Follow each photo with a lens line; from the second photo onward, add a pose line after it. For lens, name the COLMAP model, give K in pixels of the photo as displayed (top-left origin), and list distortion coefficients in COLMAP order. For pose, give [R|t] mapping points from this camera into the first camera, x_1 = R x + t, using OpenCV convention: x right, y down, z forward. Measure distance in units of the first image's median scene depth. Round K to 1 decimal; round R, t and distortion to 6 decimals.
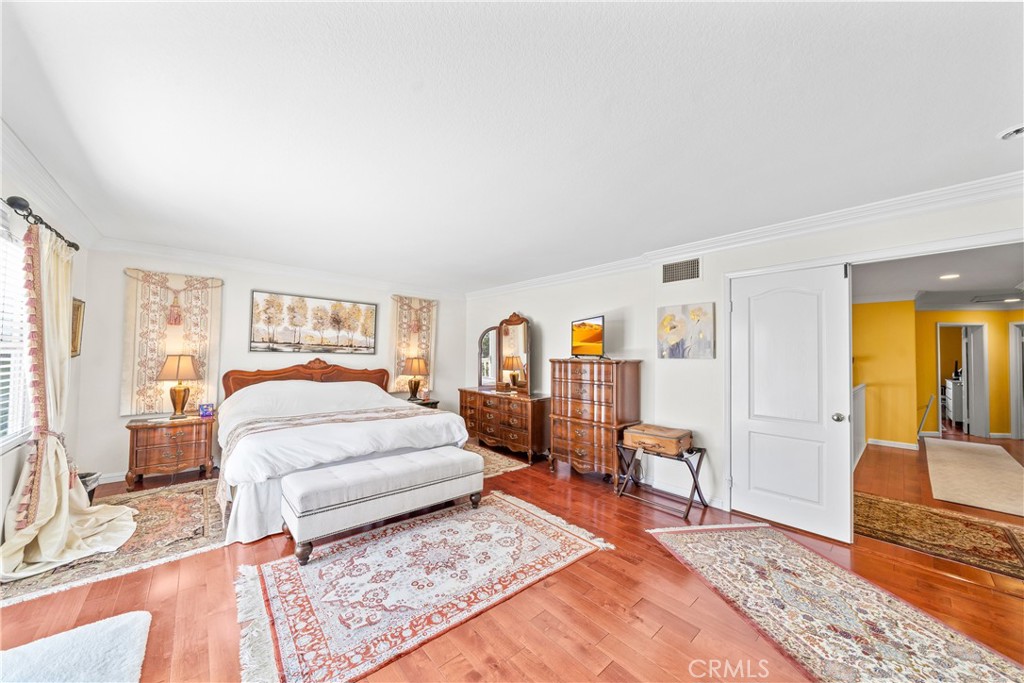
lens RADIAL K [[353.2, 0, 512.7], [0, 353.2, 346.1], [0, 0, 1]] dist [-0.009317, -0.000043]
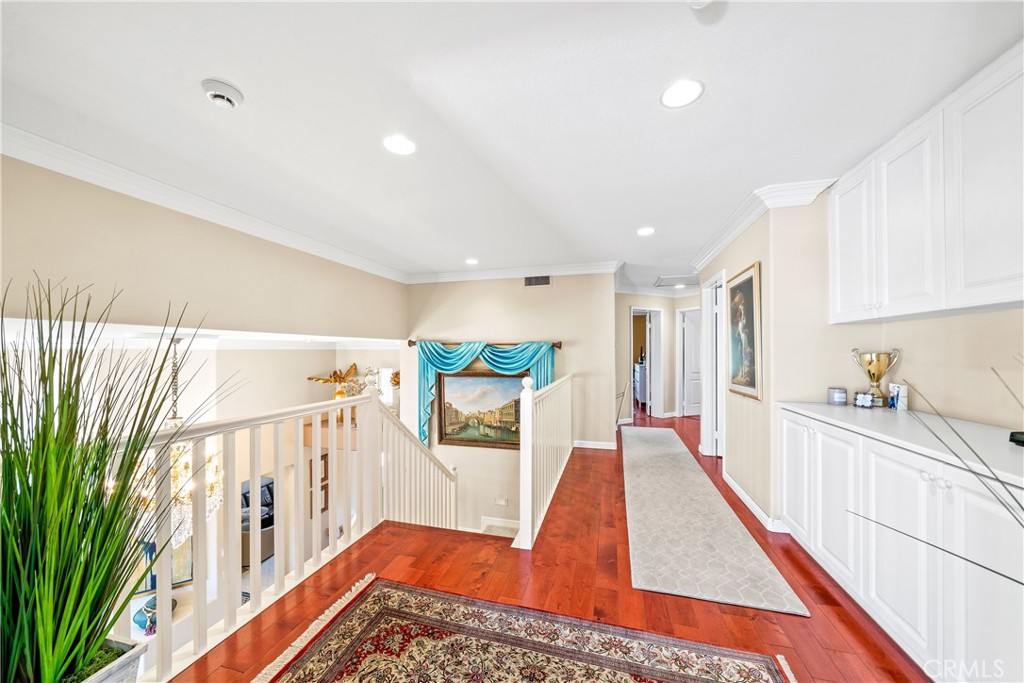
lens RADIAL K [[353.2, 0, 513.4], [0, 353.2, 347.0], [0, 0, 1]] dist [-0.009317, -0.000043]
pose [[0.841081, -0.012500, 0.540764, 0.409215], [-0.000739, 0.999705, 0.024259, 0.022445], [-0.540908, -0.020803, 0.840824, 0.347945]]
